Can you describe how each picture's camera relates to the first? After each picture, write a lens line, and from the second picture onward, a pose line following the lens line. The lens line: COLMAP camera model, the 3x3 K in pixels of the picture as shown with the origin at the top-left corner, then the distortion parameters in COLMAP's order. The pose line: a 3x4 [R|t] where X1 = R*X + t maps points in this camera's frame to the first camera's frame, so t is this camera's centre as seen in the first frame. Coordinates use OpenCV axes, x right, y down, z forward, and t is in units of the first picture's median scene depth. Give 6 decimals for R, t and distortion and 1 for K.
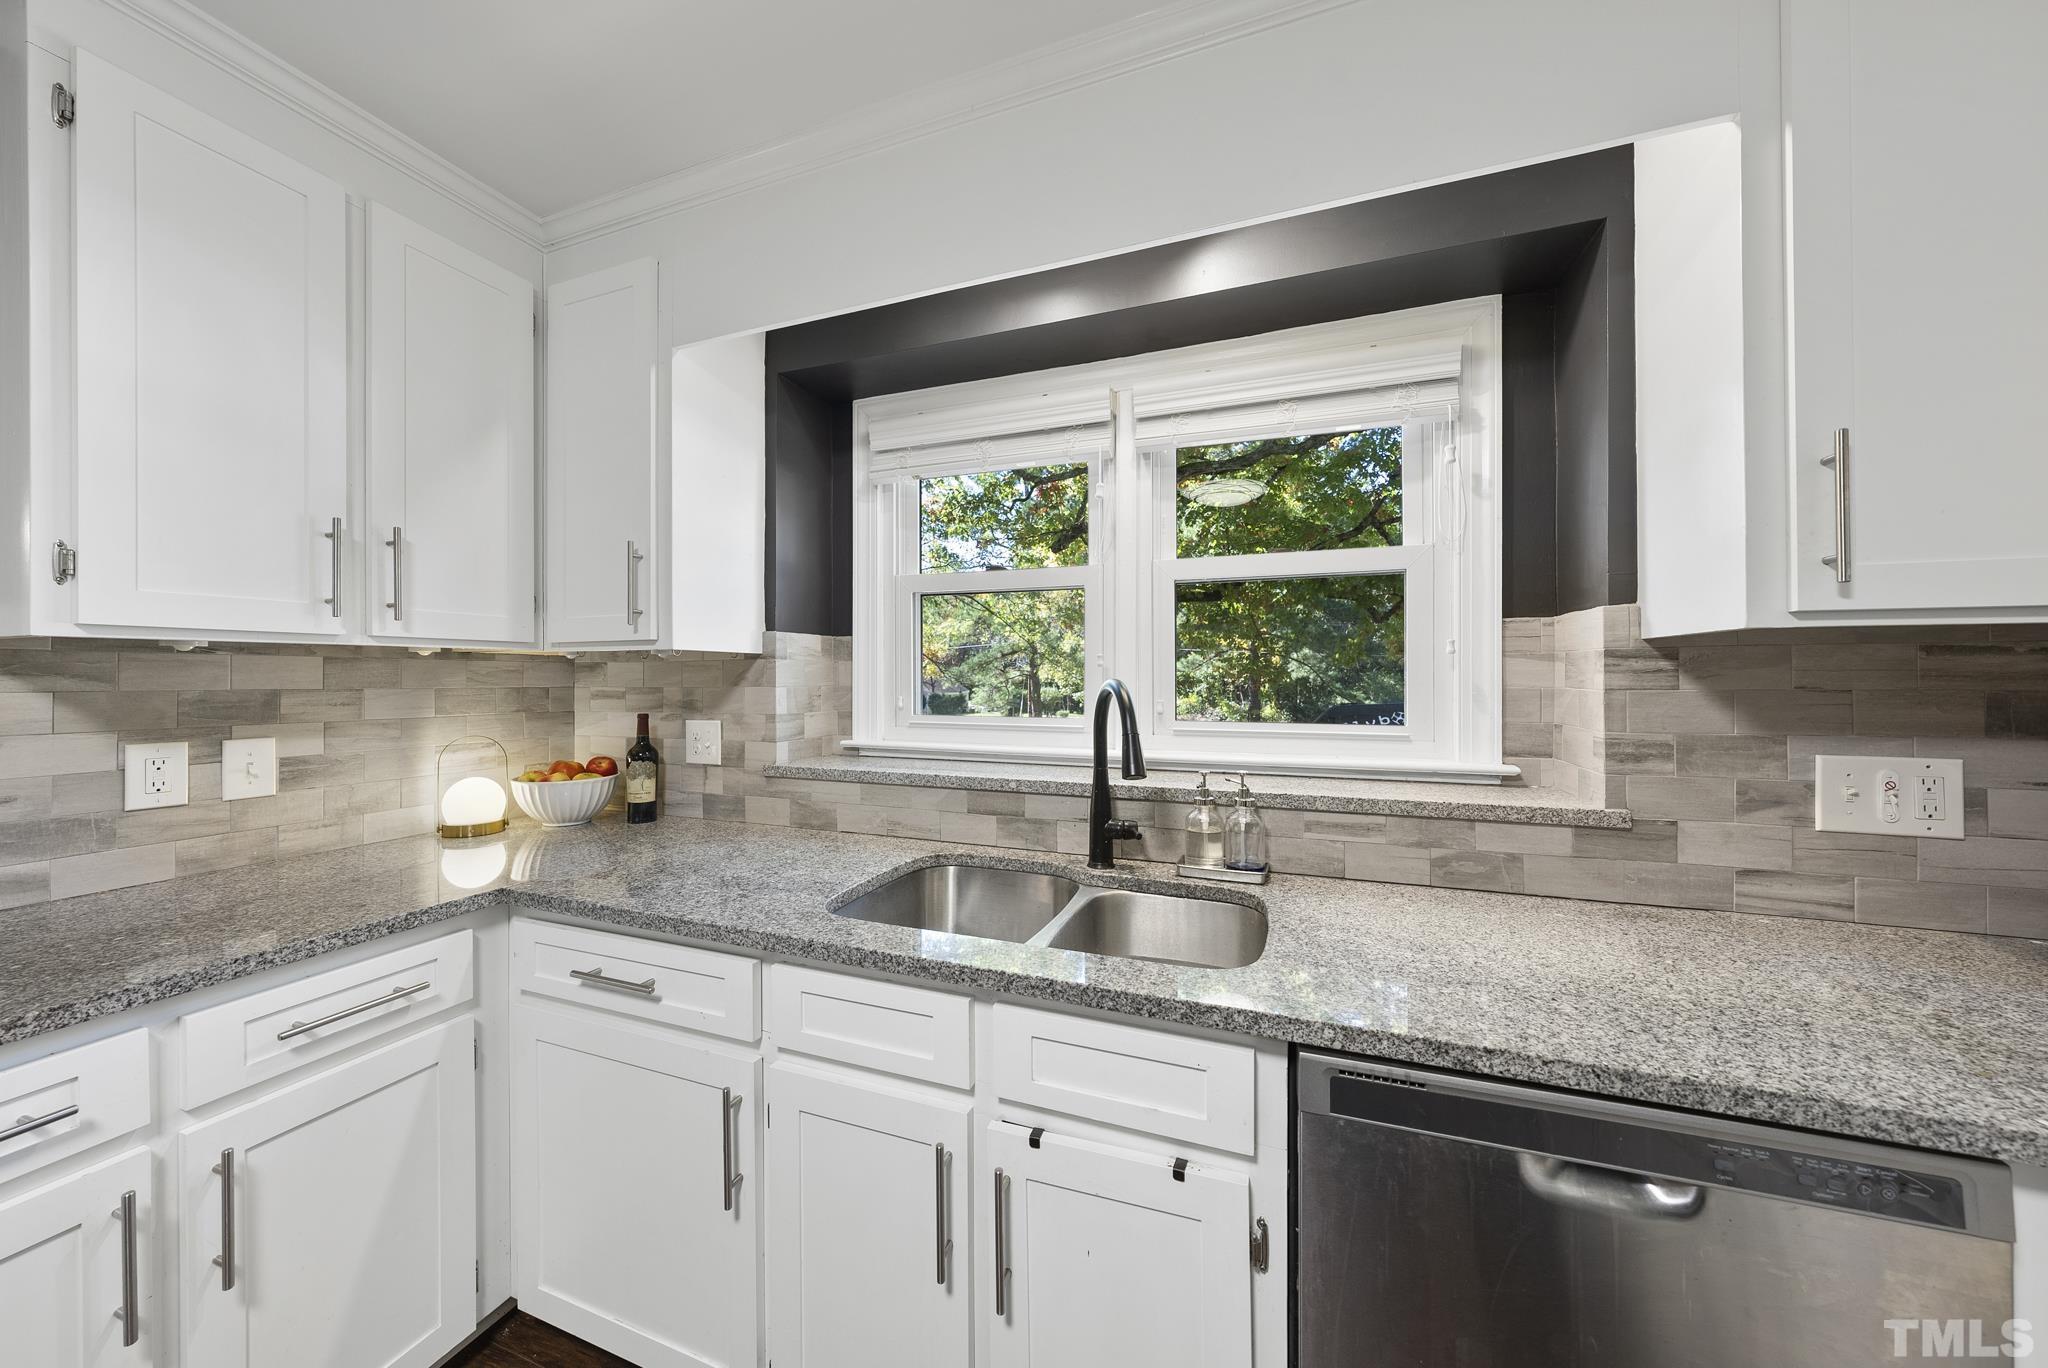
lens RADIAL K [[709.0, 0, 1023.8], [0, 709.0, 675.6], [0, 0, 1]] dist [0.000500, -0.000150]
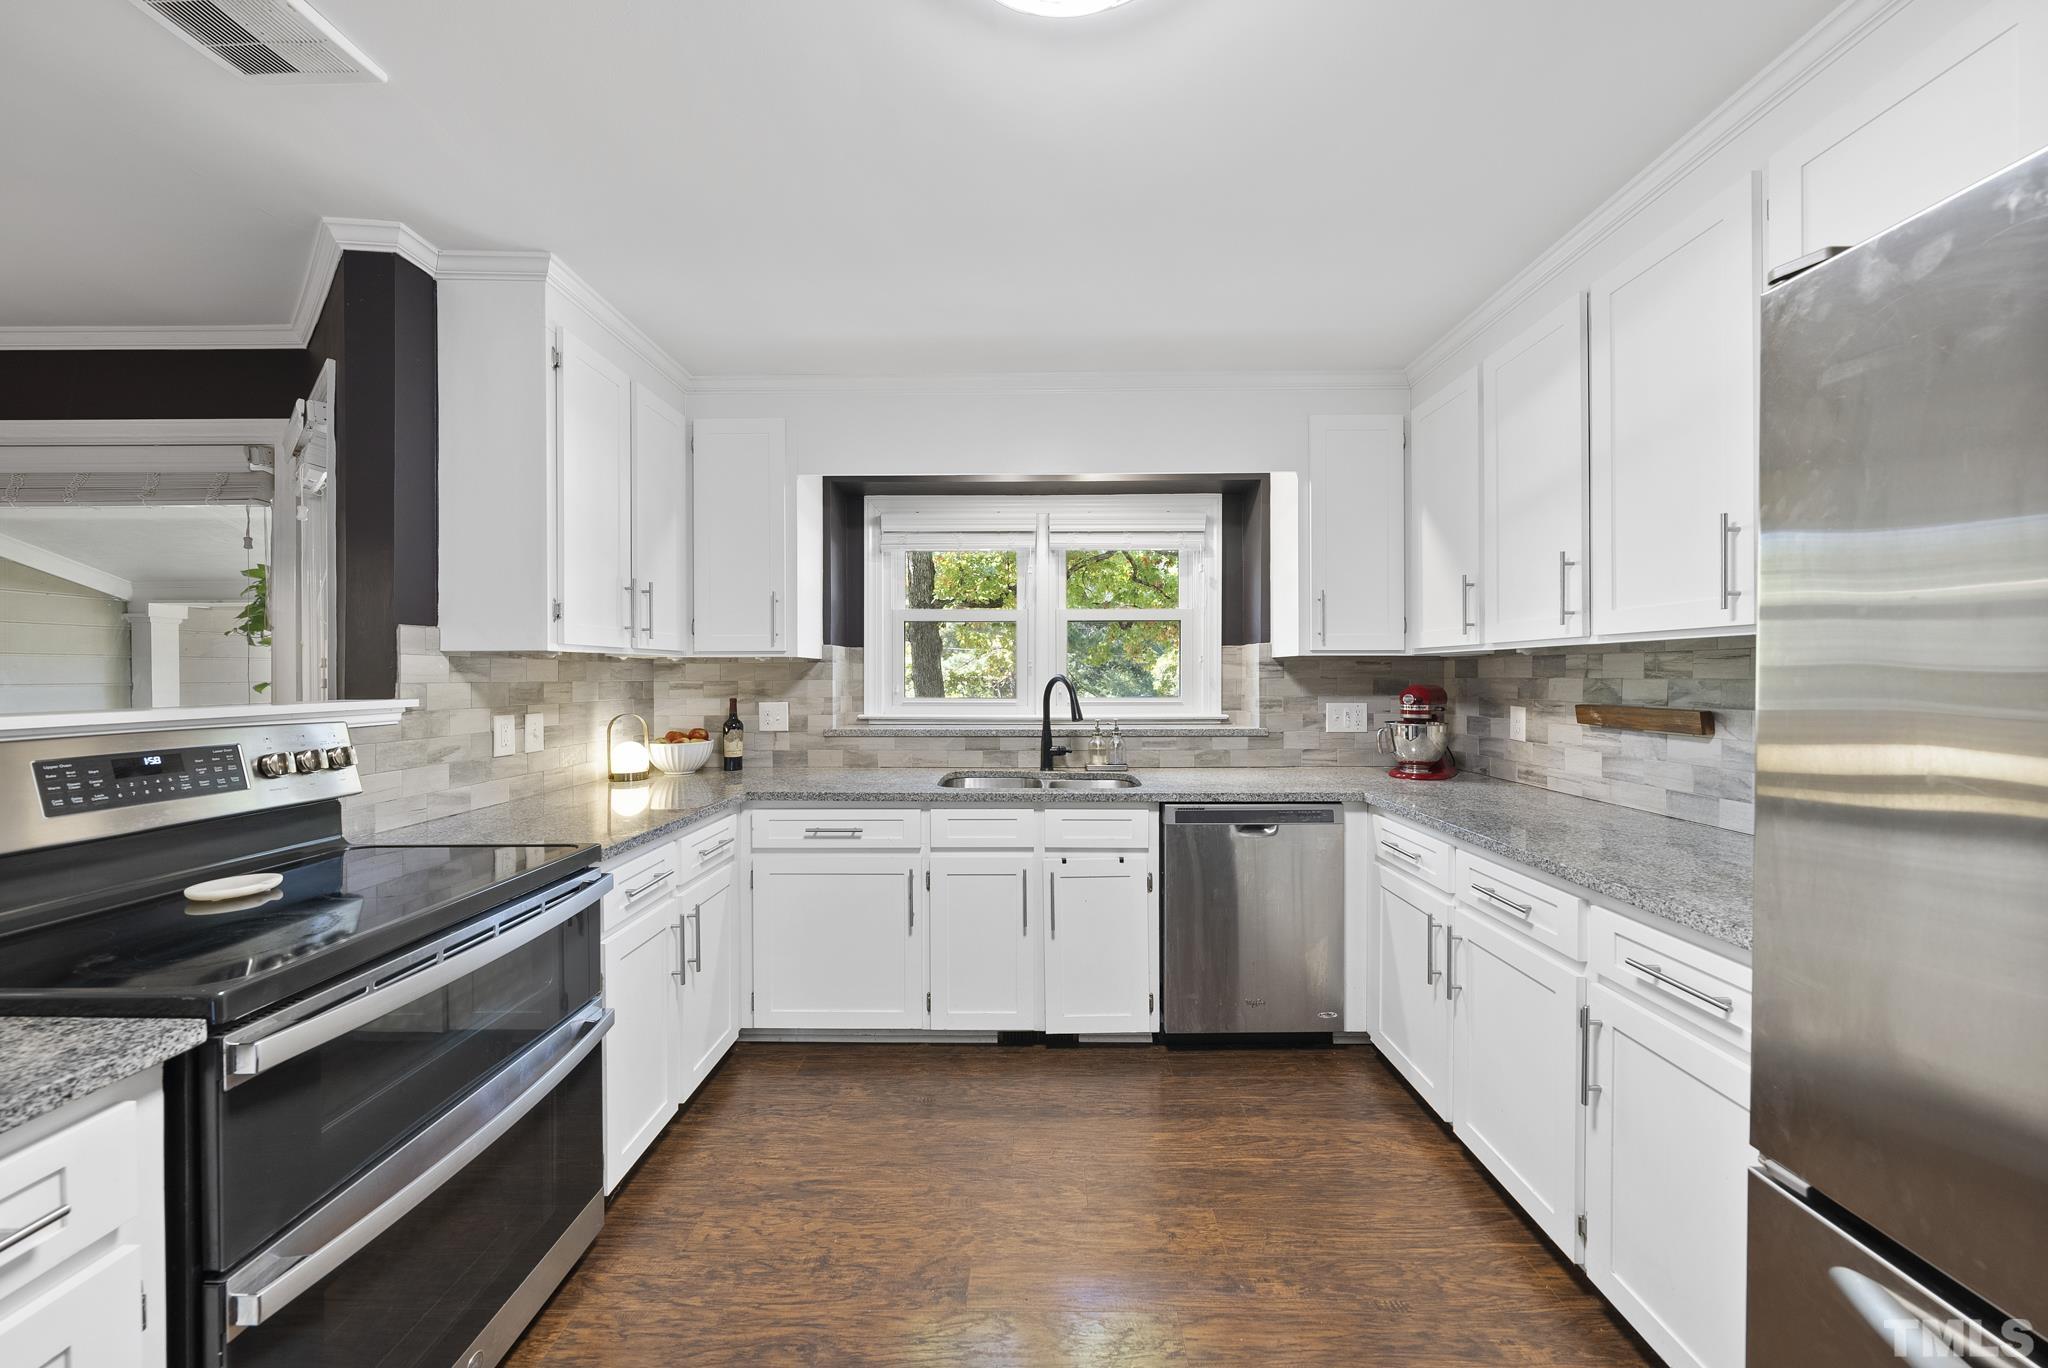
lens RADIAL K [[703.0, 0, 1031.7], [0, 703.0, 680.5], [0, 0, 1]] dist [0.000816, -0.000020]
pose [[0.939548, -0.004039, 0.342393, -0.534967], [0.000737, 0.999952, 0.009775, 0.002472], [-0.342417, -0.008932, 0.939506, -0.723113]]
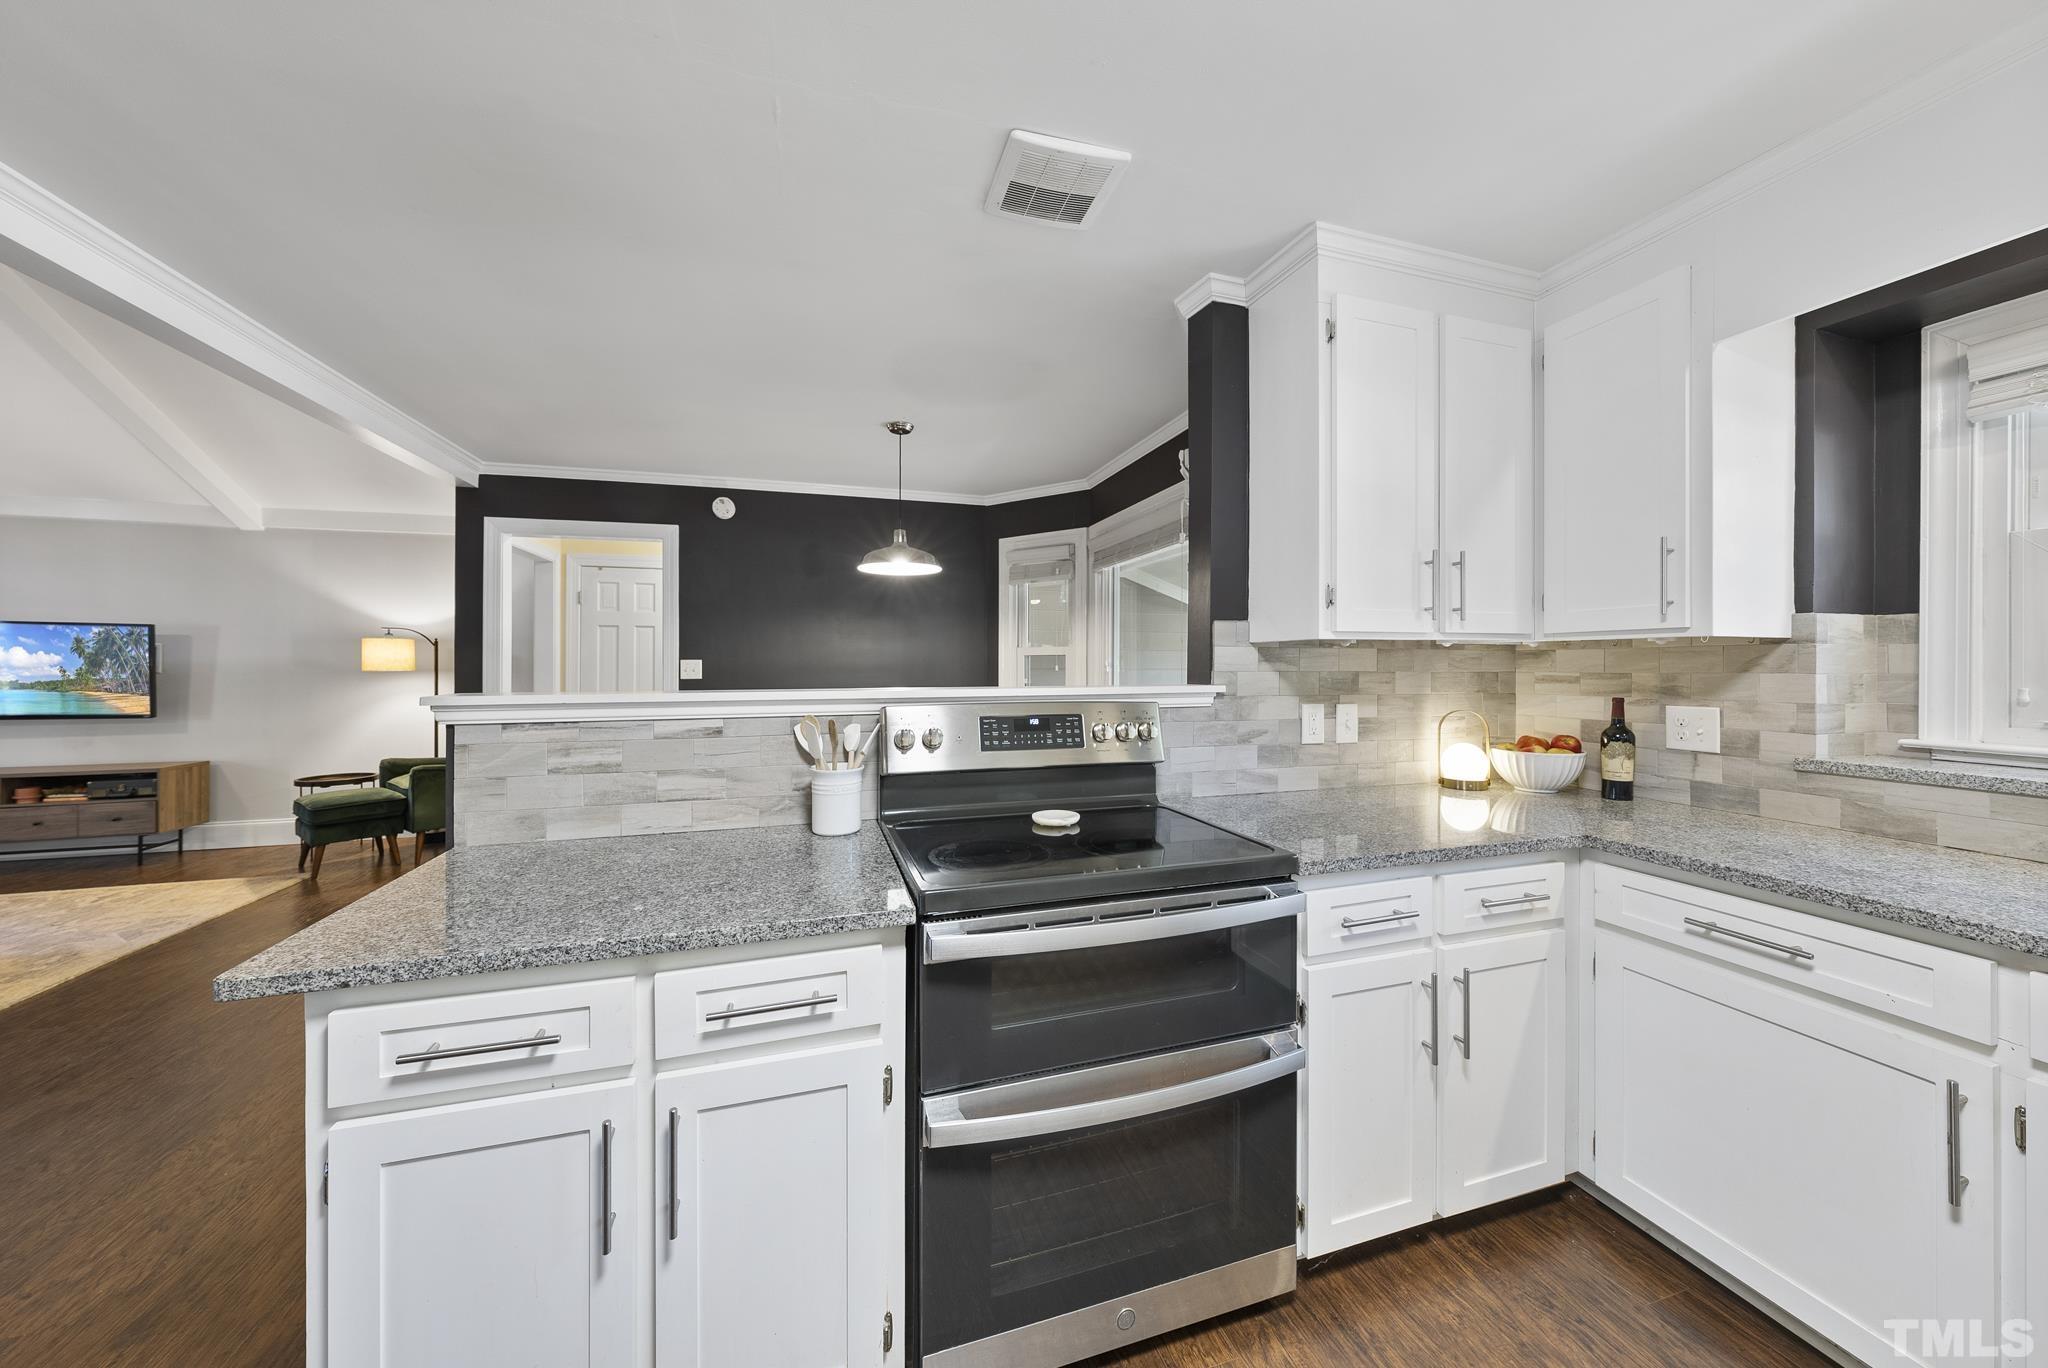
lens RADIAL K [[706.4, 0, 1024.3], [0, 706.4, 664.0], [0, 0, 1]] dist [-0.000328, -0.000019]
pose [[0.615002, 0.001125, -0.788525, -0.295547], [0.000591, 0.999998, 0.001887, 0.001075], [0.788526, -0.001627, 0.615000, -0.413987]]
